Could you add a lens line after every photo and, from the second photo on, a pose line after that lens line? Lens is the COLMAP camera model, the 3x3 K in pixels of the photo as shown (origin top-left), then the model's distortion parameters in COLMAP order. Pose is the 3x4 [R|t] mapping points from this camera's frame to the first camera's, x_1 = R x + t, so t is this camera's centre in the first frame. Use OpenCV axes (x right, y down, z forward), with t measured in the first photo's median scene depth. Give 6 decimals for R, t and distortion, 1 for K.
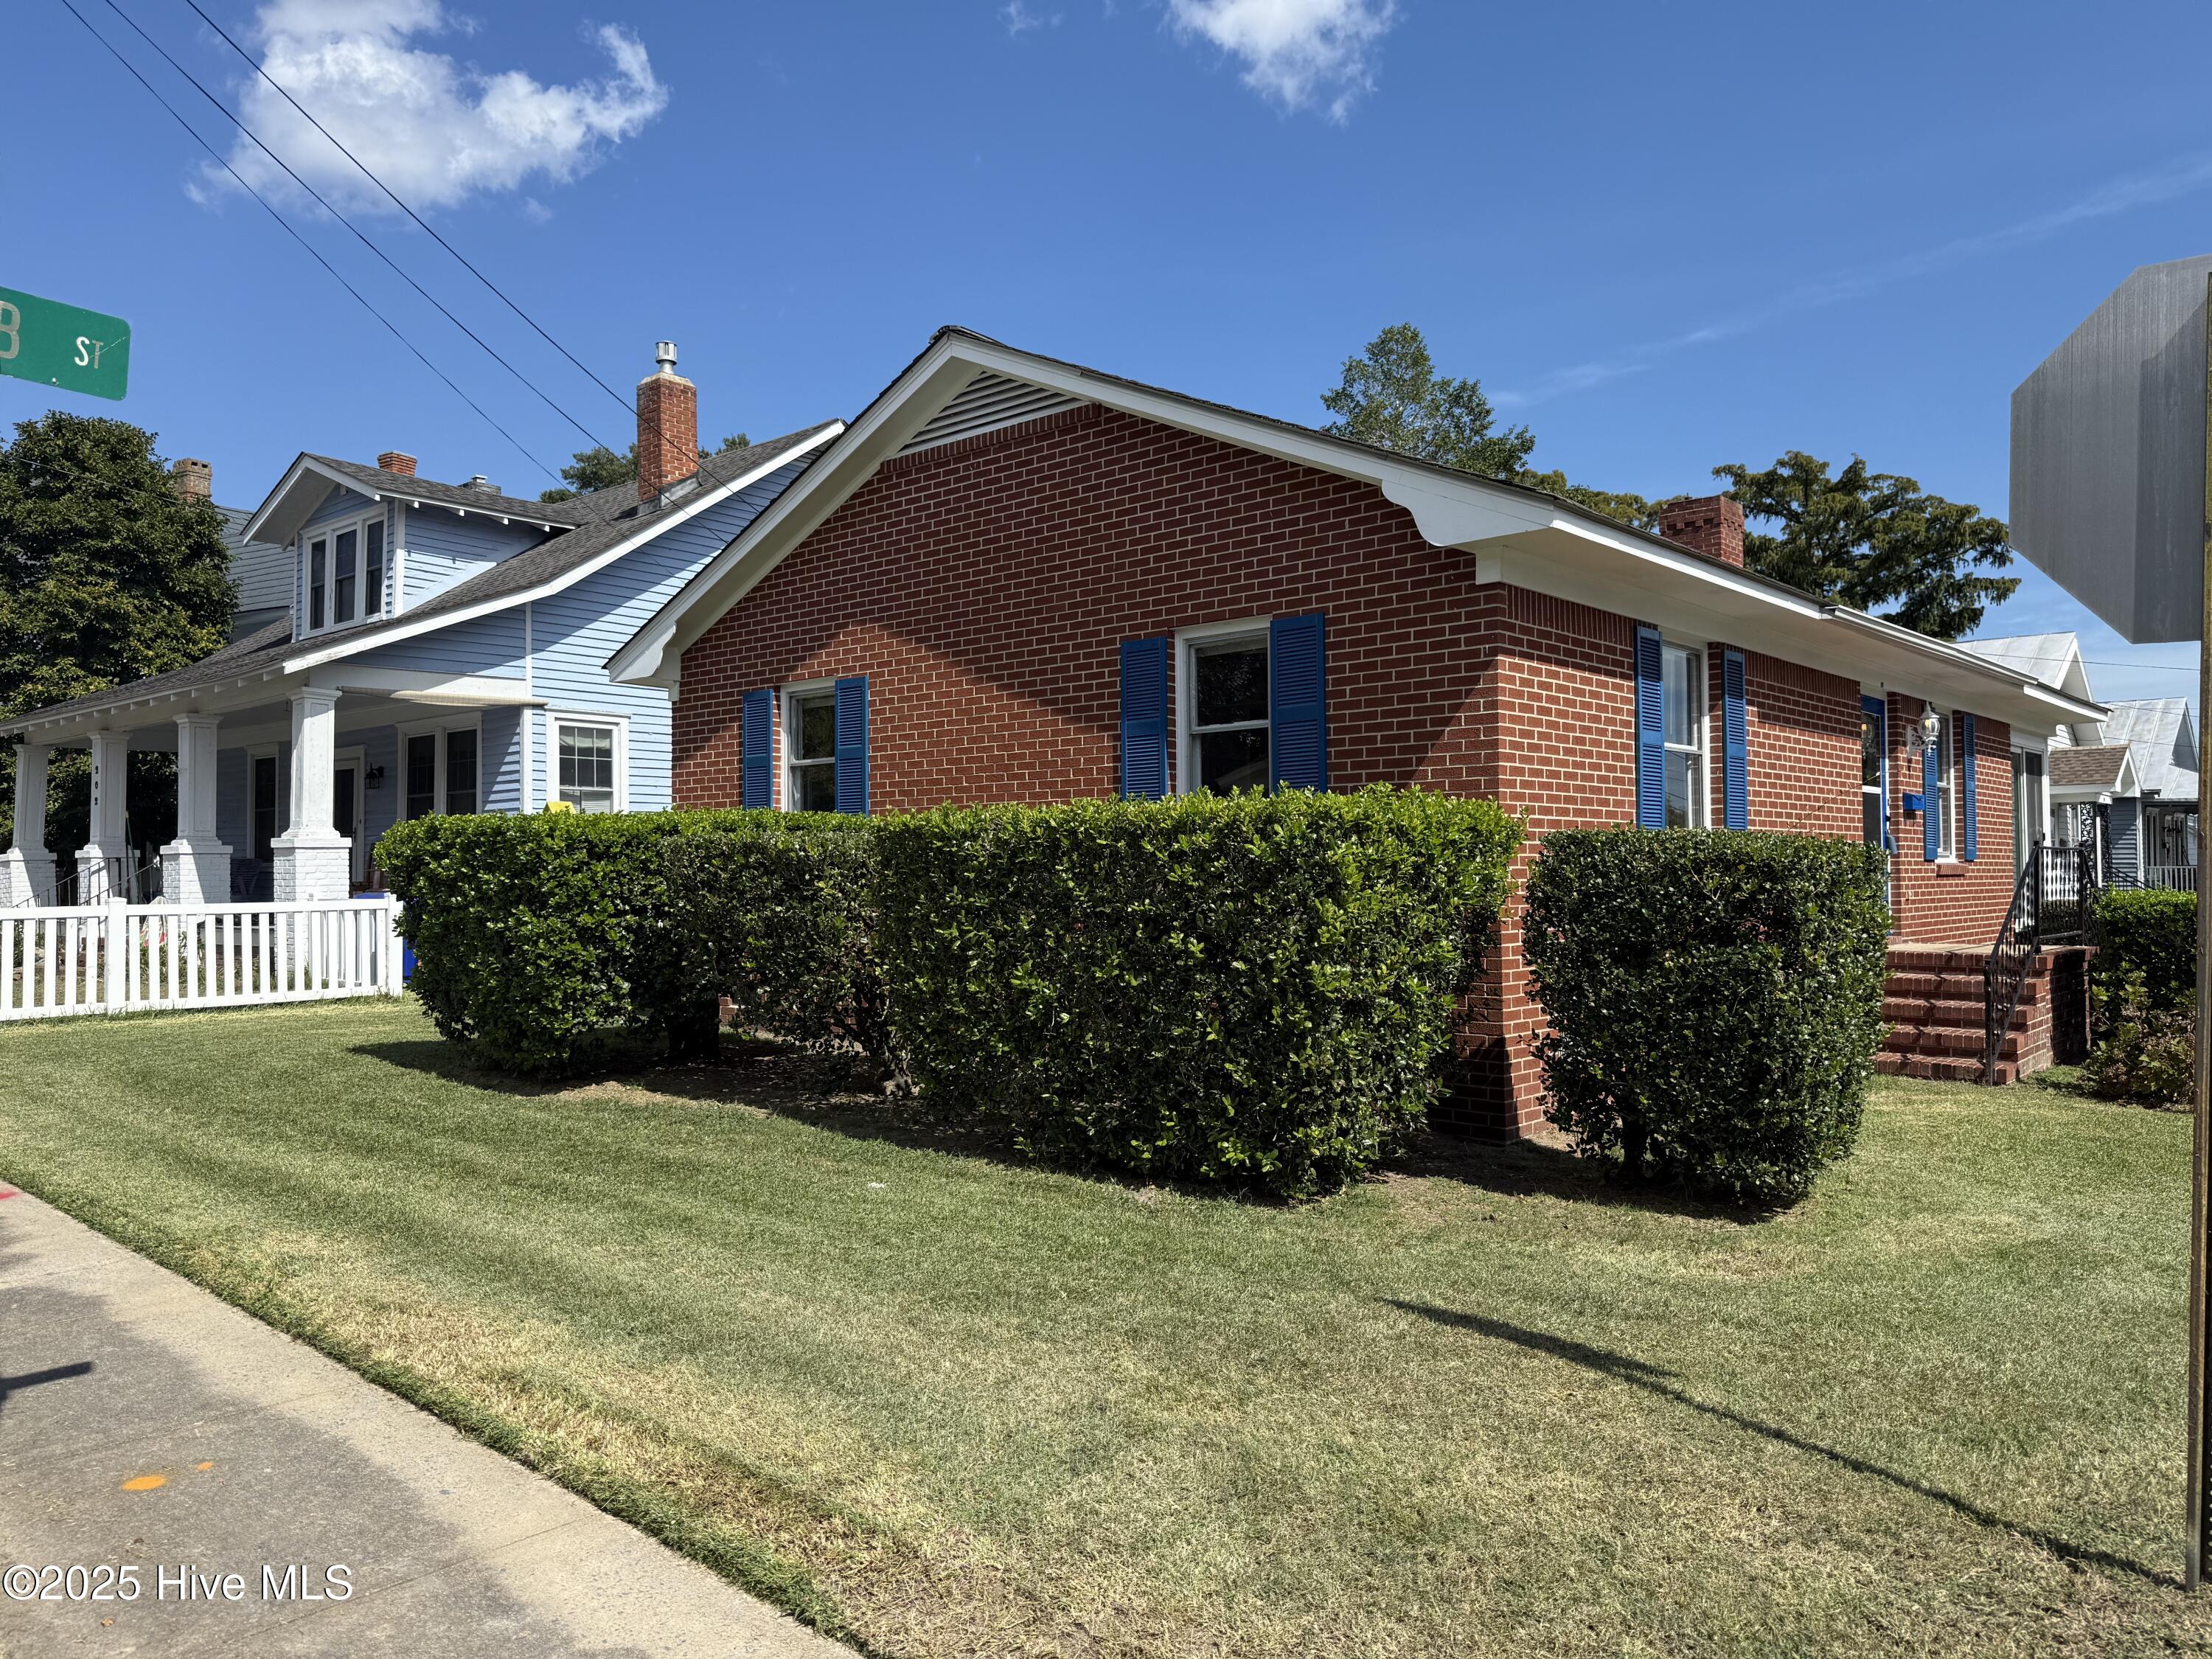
lens RADIAL K [[1559.1, 0, 1106.0], [0, 1559.1, 829.5], [0, 0, 1]] dist [0.024179, -0.062139]
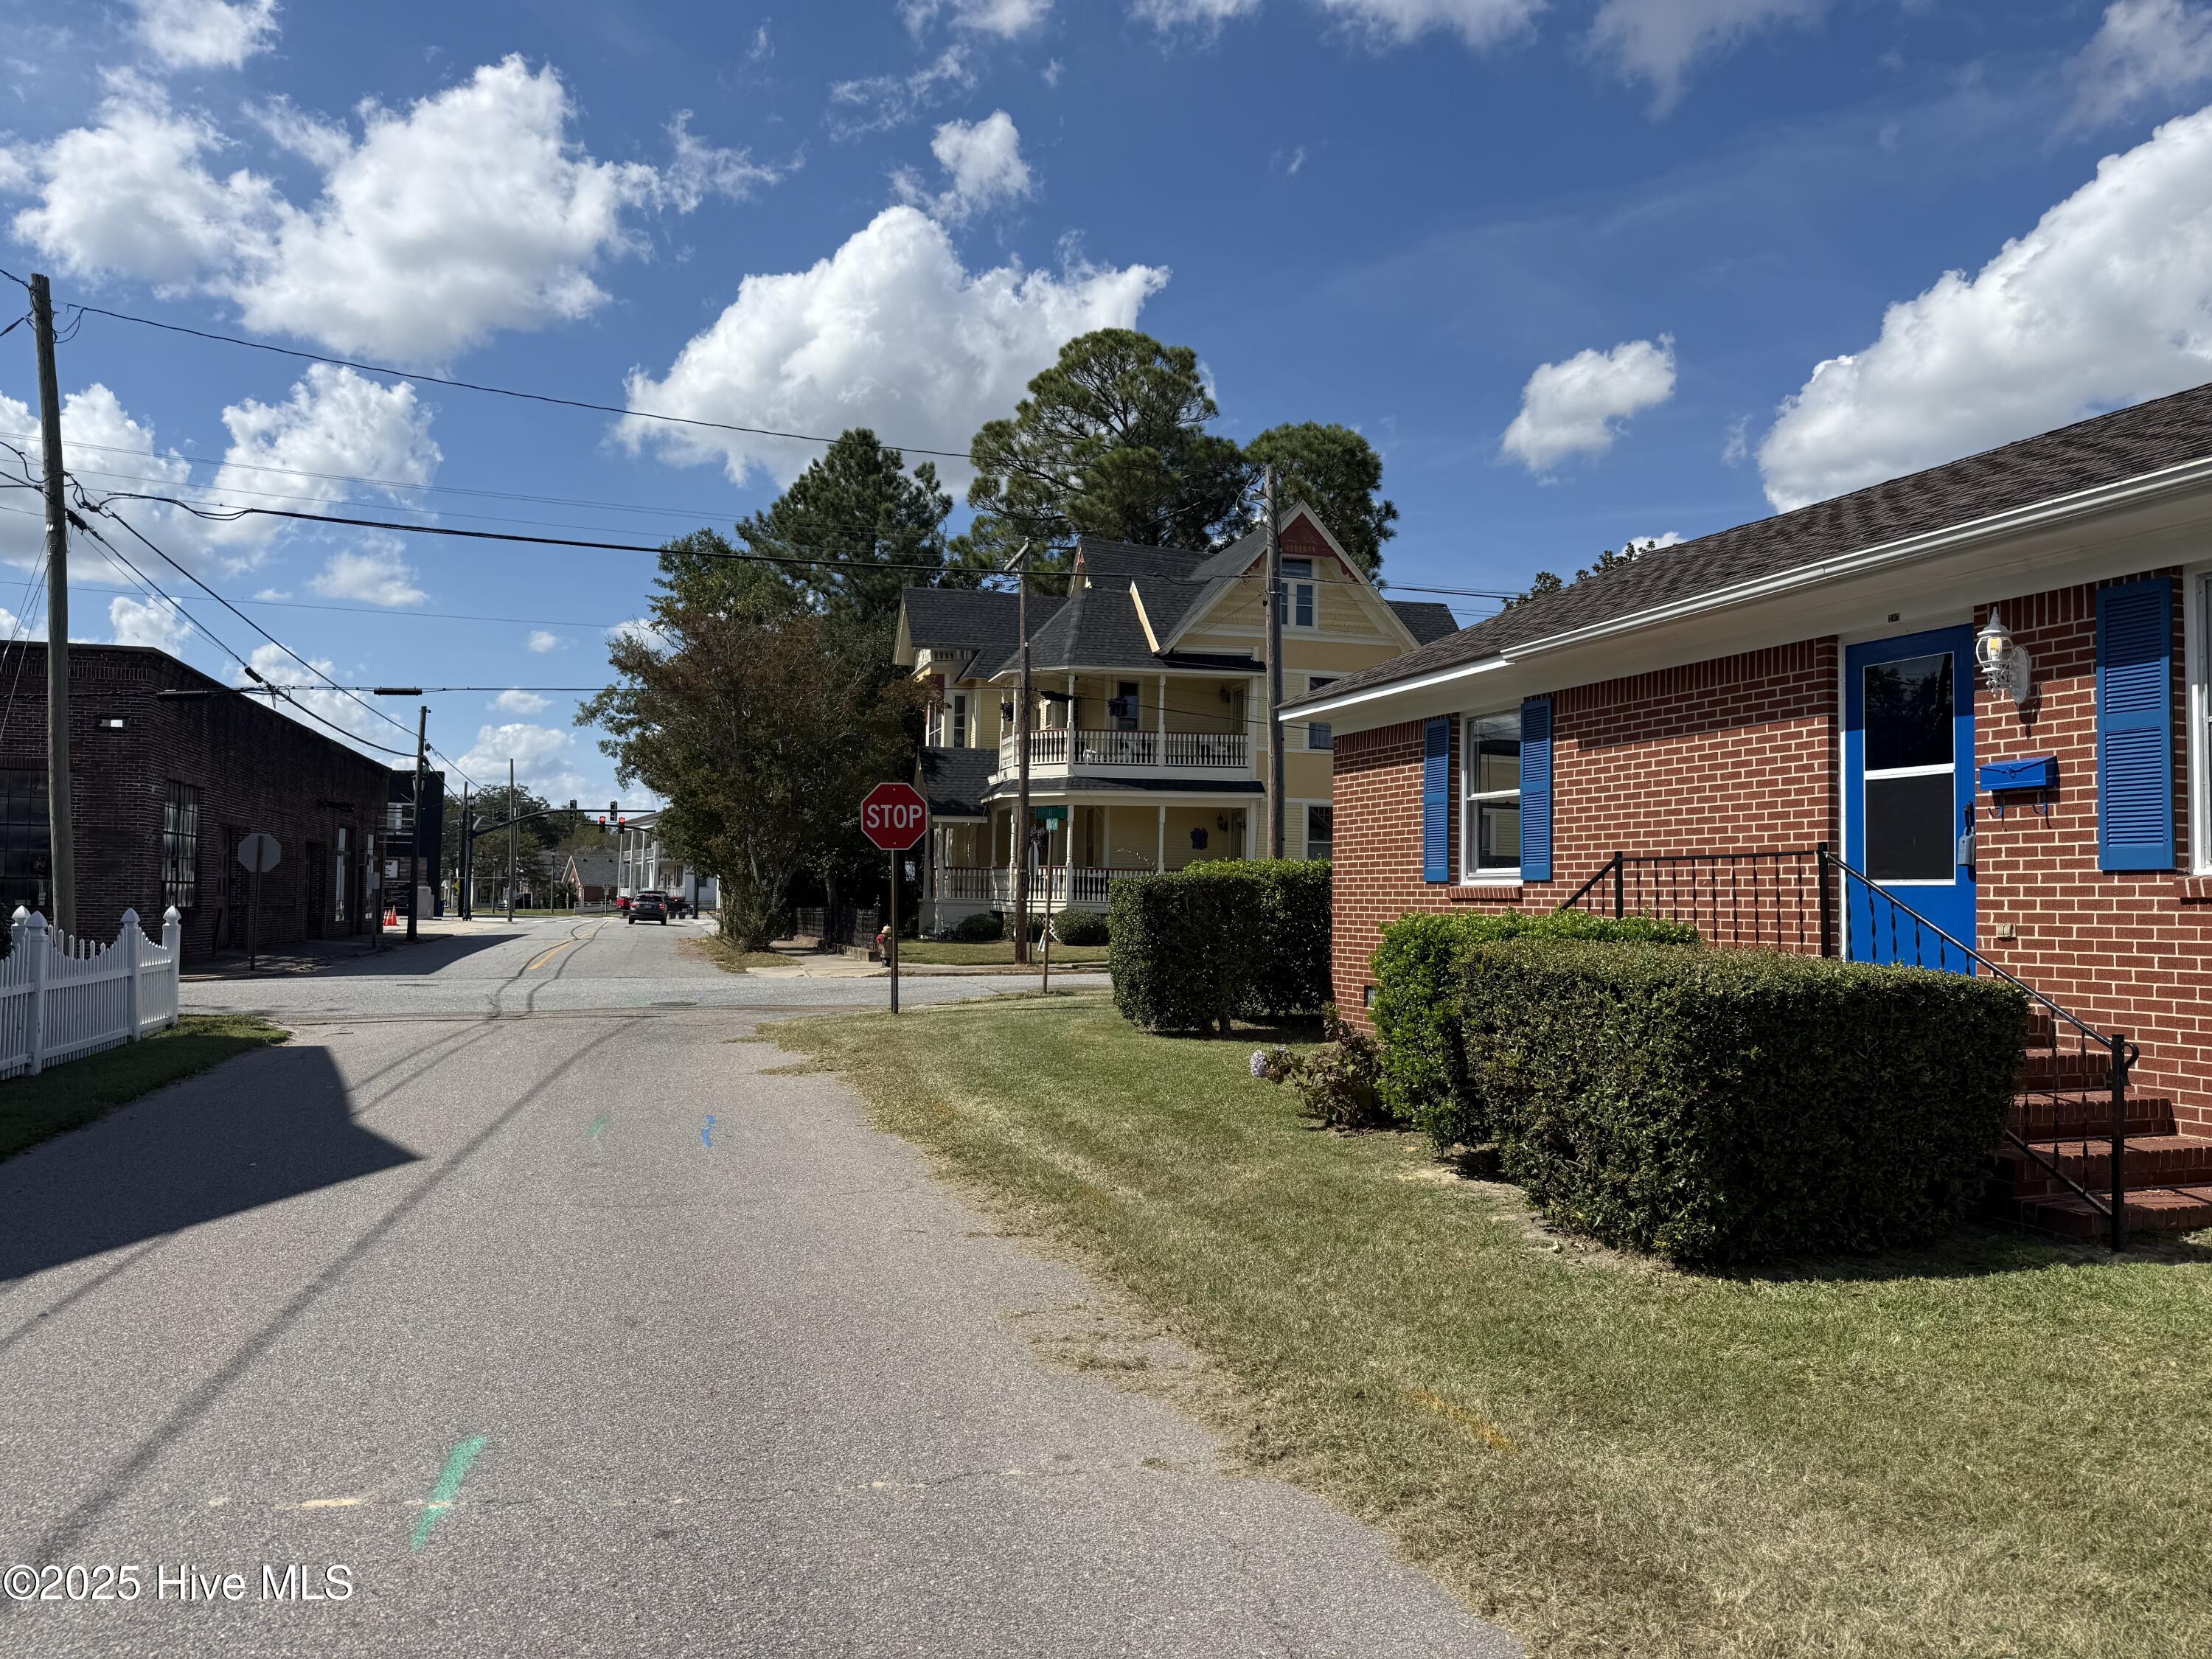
lens RADIAL K [[1559.1, 0, 1106.0], [0, 1559.1, 829.5], [0, 0, 1]] dist [0.024179, -0.062139]
pose [[-0.470094, -0.025414, -0.882250, 0.890389], [0.037755, 0.998091, -0.048868, 0.014028], [0.881809, -0.056282, -0.468237, 0.717096]]
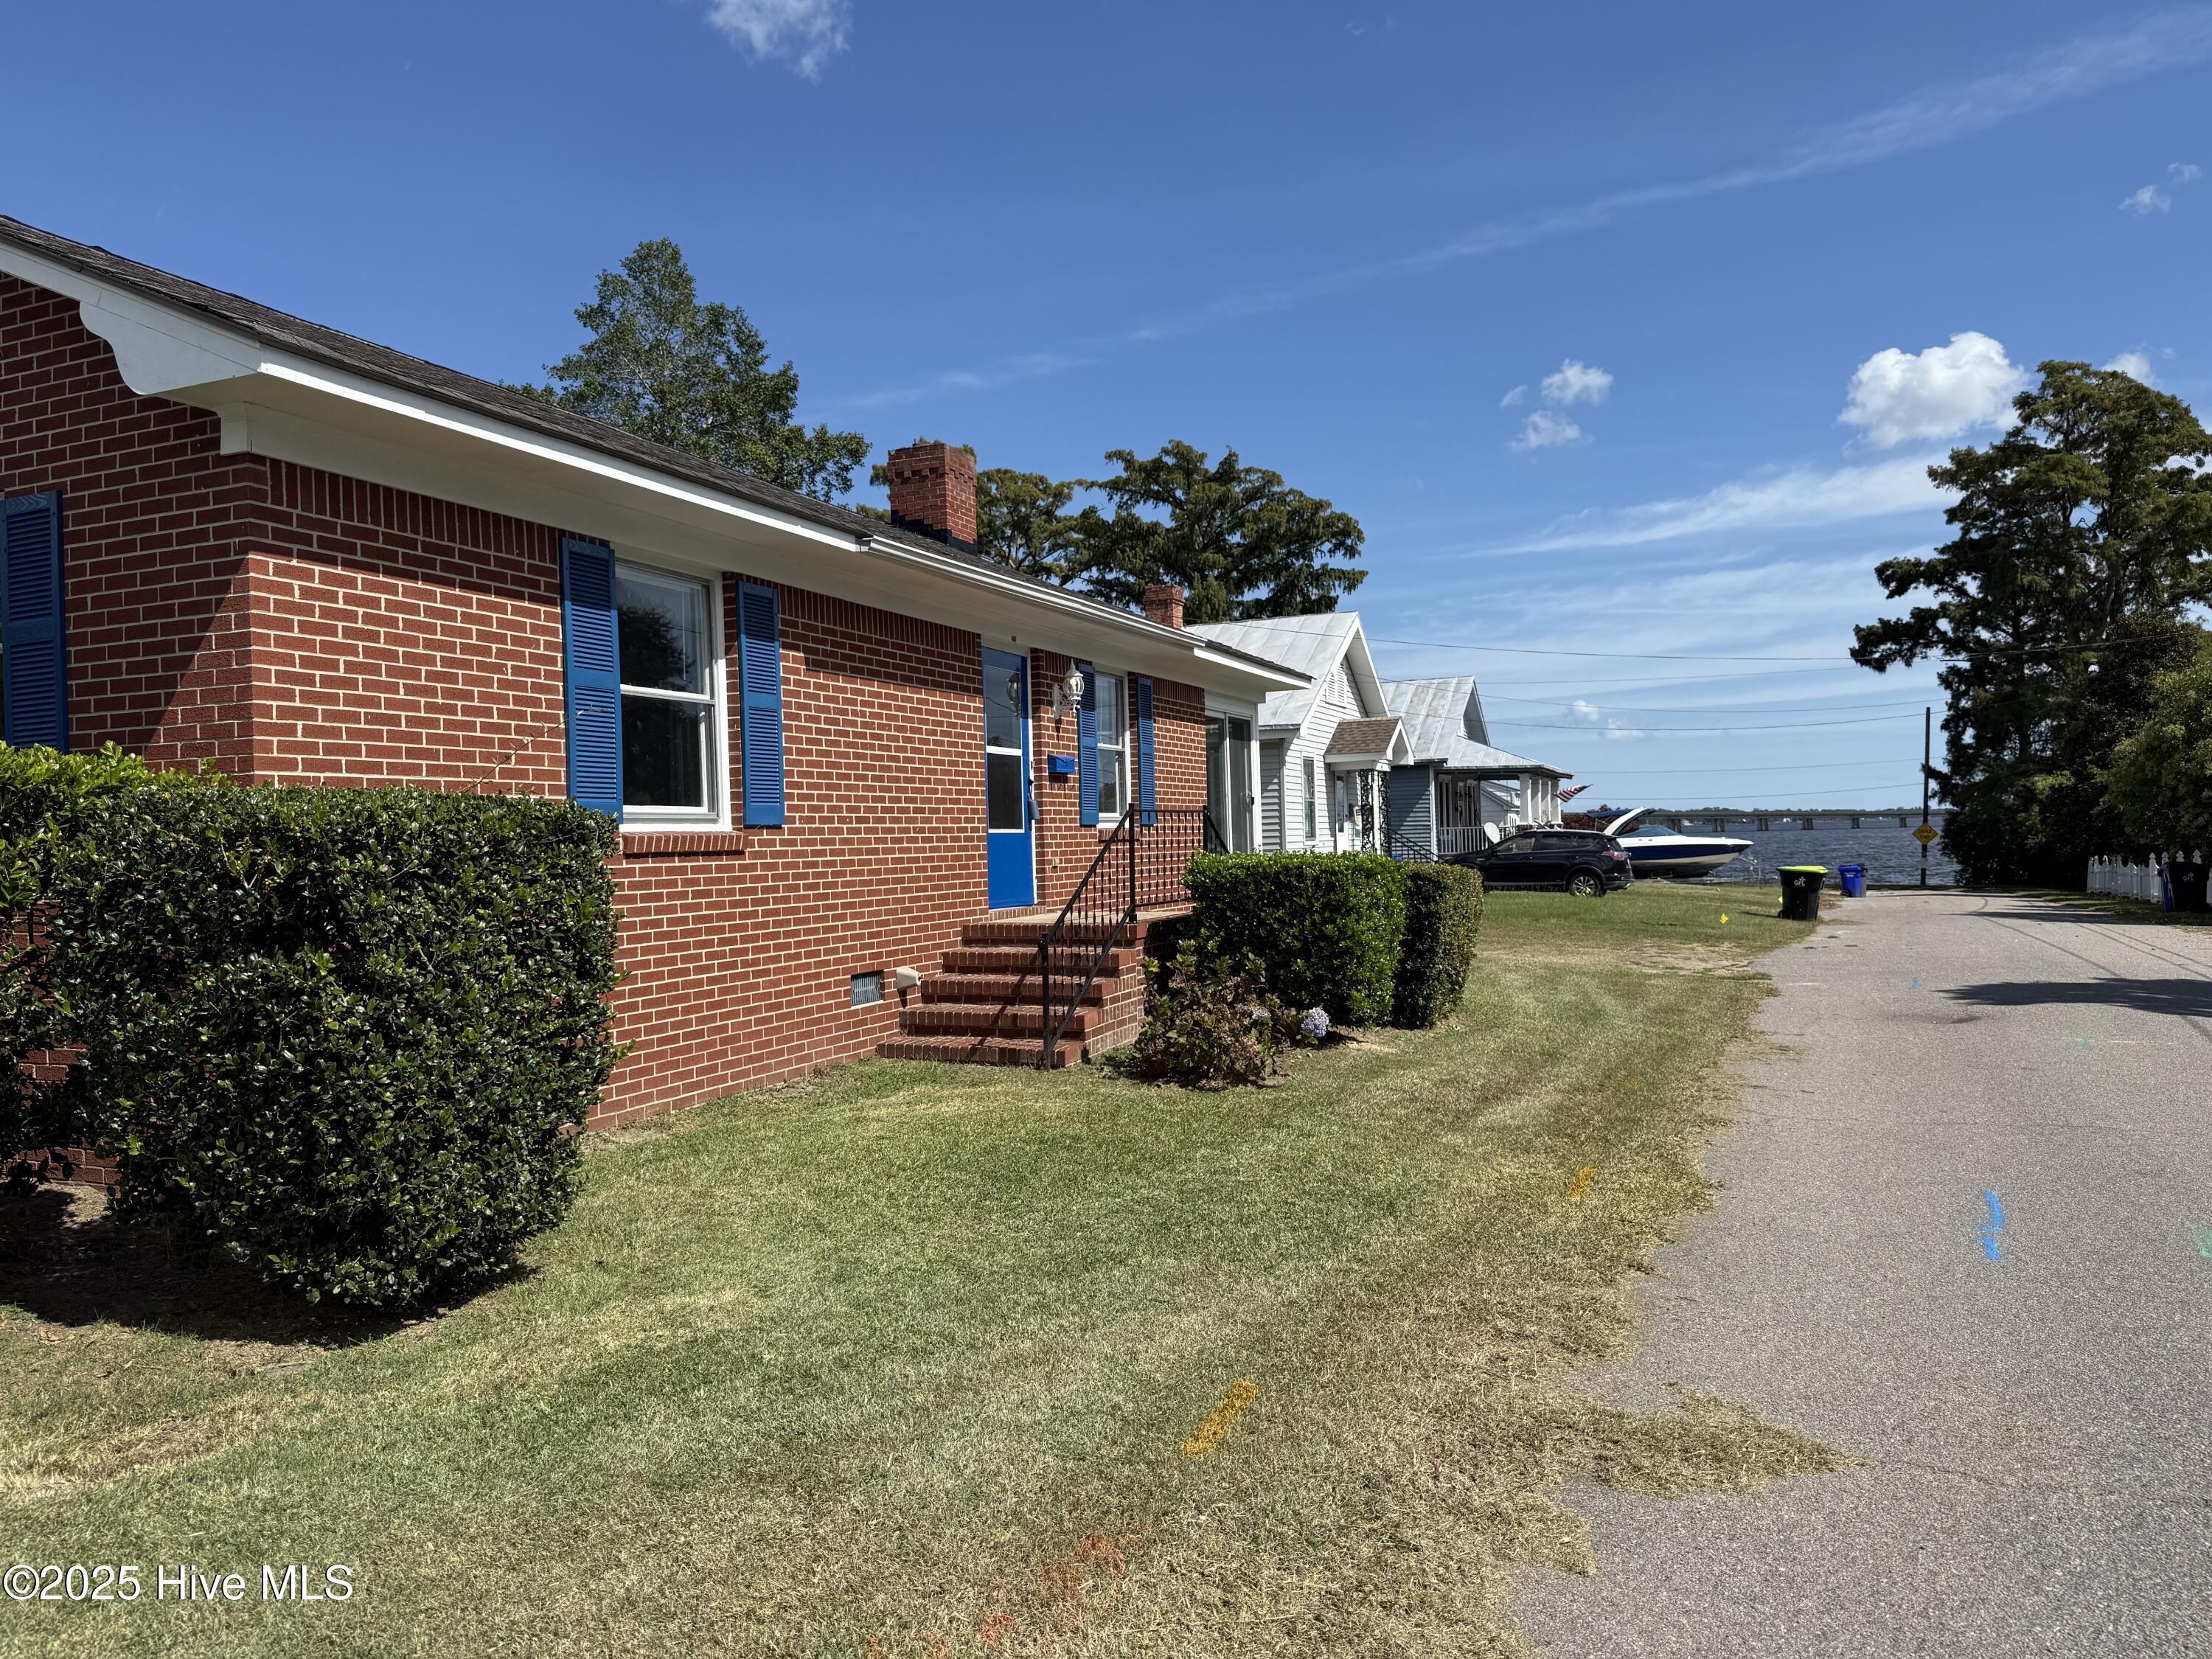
lens RADIAL K [[1539.3, 0, 1106.0], [0, 1539.3, 829.5], [0, 0, 1]] dist [0.157579, -0.216429]
pose [[0.944116, -0.016021, 0.329225, 0.171605], [0.010552, 0.999775, 0.018392, 0.003691], [-0.329446, -0.013890, 0.944072, 0.075308]]
